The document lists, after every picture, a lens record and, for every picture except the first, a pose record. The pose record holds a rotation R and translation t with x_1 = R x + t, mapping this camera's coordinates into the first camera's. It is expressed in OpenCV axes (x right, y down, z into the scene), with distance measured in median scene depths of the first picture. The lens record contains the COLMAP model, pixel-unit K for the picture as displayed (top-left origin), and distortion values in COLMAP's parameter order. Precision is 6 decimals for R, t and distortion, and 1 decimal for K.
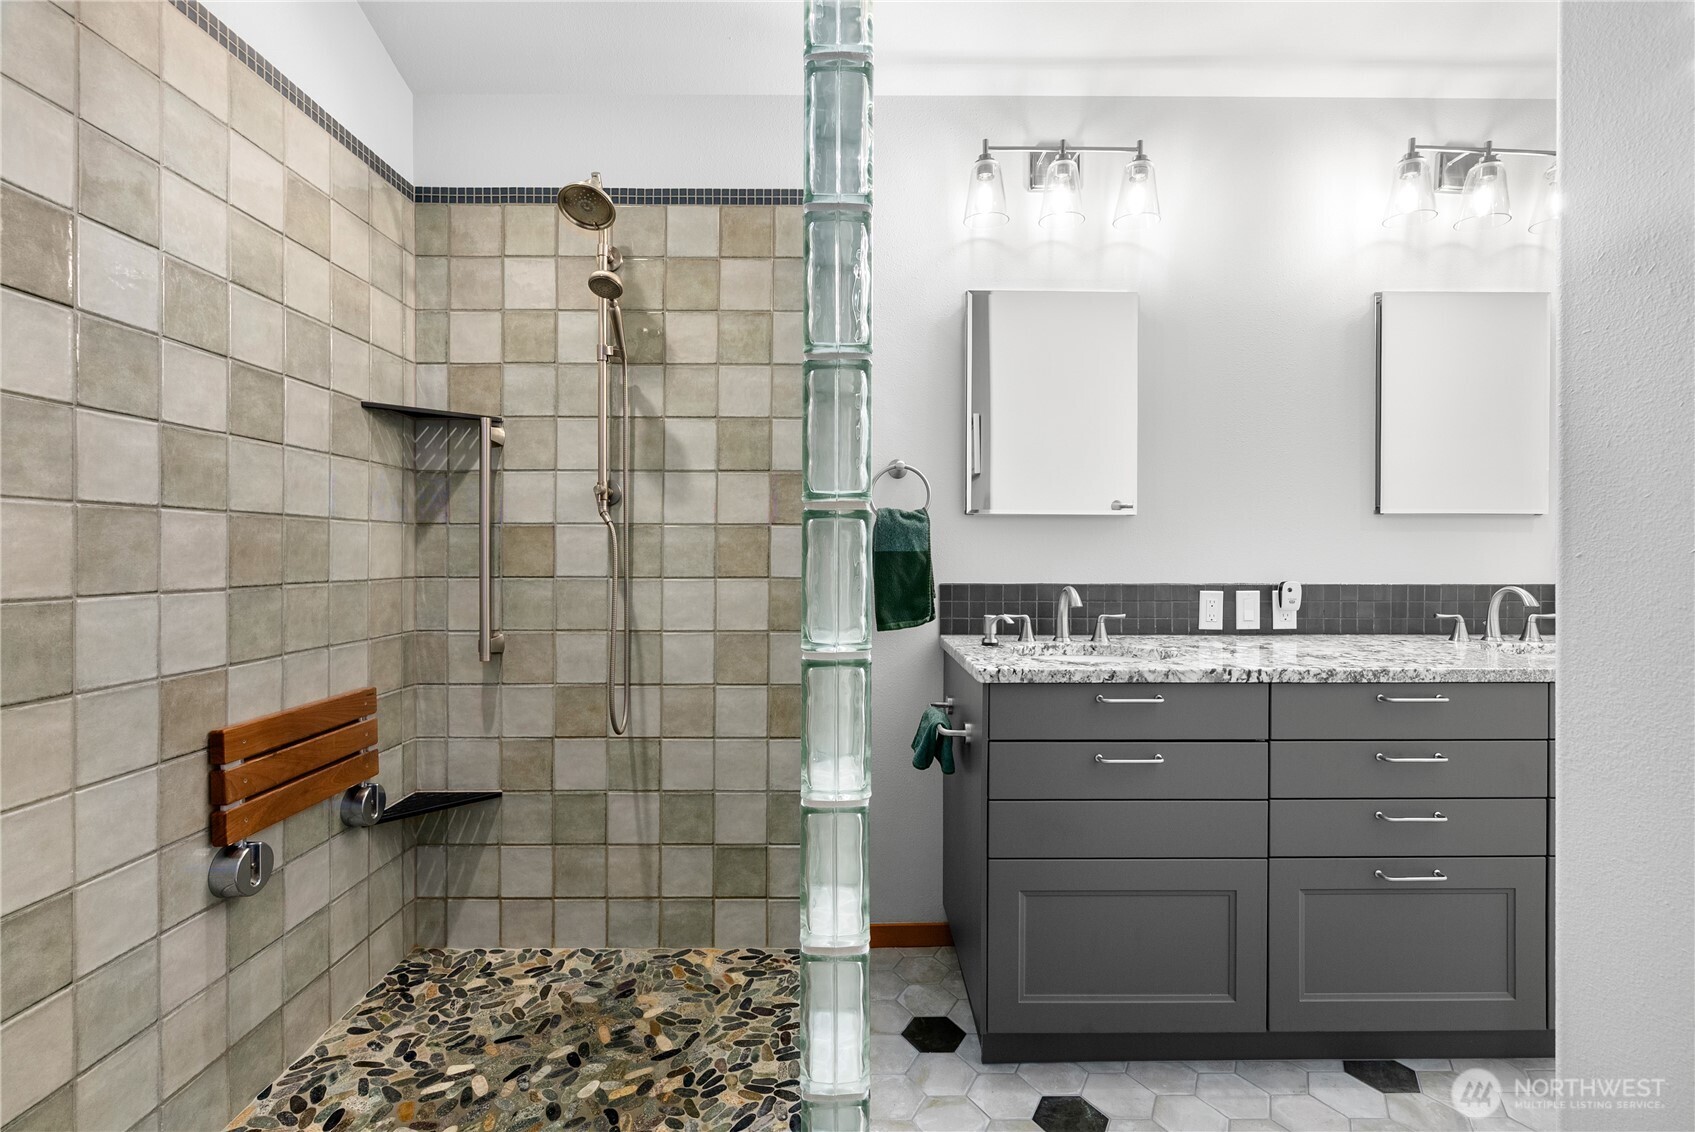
lens RADIAL K [[773.5, 0, 849.6], [0, 773.5, 559.5], [0, 0, 1]] dist [-0.003853, 0.001470]
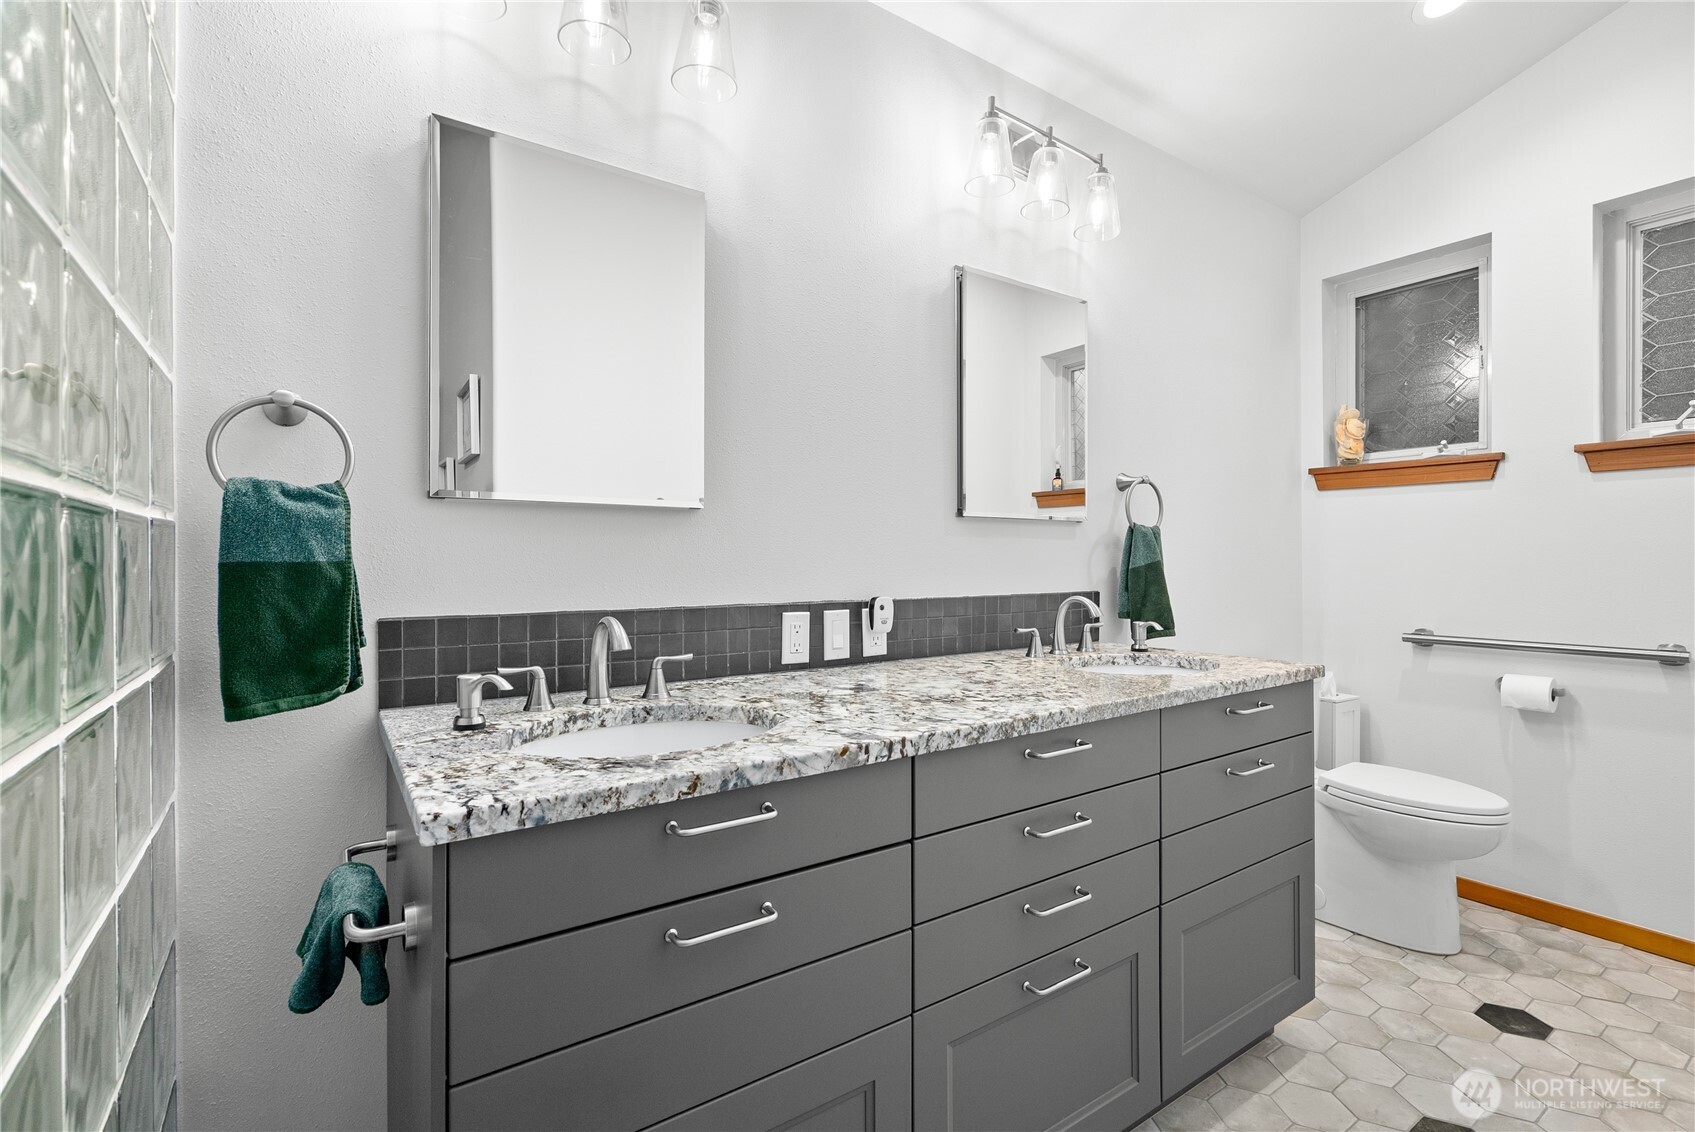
lens RADIAL K [[773.5, 0, 849.6], [0, 773.5, 559.5], [0, 0, 1]] dist [-0.003853, 0.001470]
pose [[0.828904, -0.003105, 0.559382, 0.091983], [0.008856, 0.999932, -0.007572, -0.005004], [-0.559321, 0.011230, 0.828875, 0.358335]]
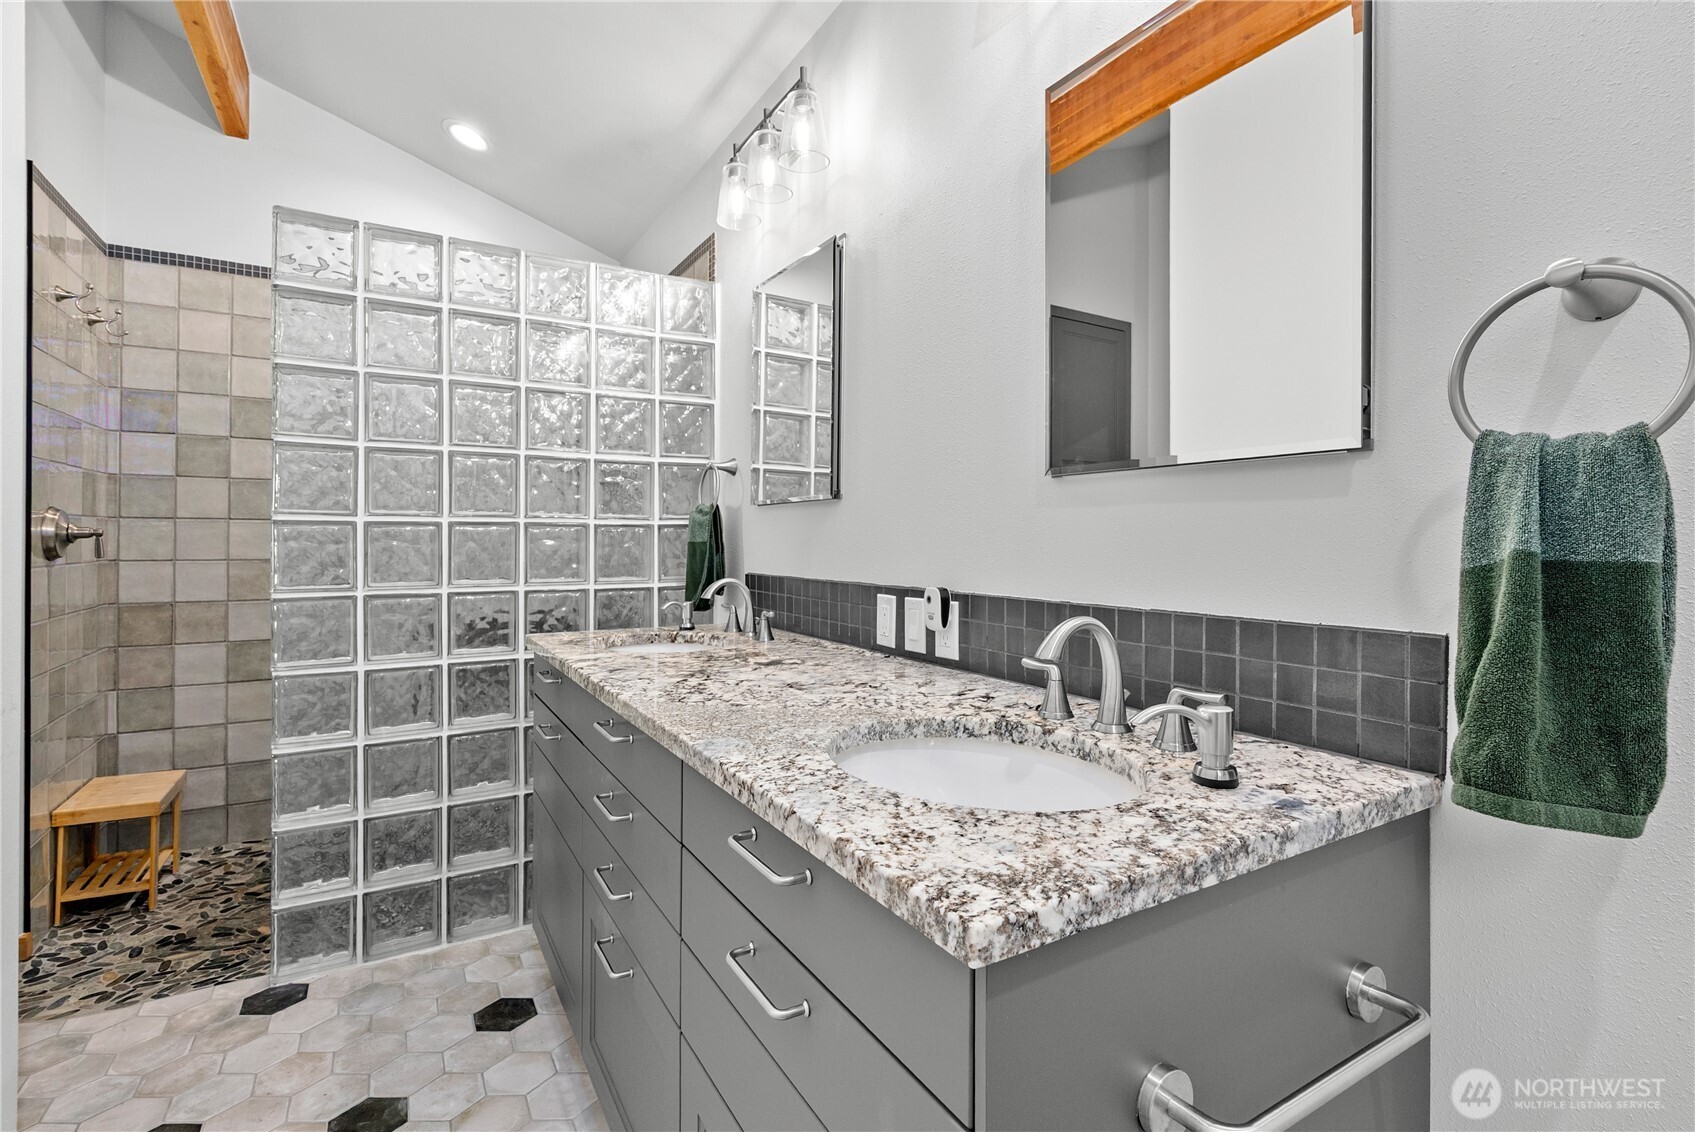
lens RADIAL K [[773.5, 0, 849.6], [0, 773.5, 559.5], [0, 0, 1]] dist [-0.003853, 0.001470]
pose [[0.514215, 0.021115, -0.857401, 1.149994], [-0.031632, 0.999484, 0.005644, 0.003071], [0.857078, 0.024219, 0.514618, 0.607952]]
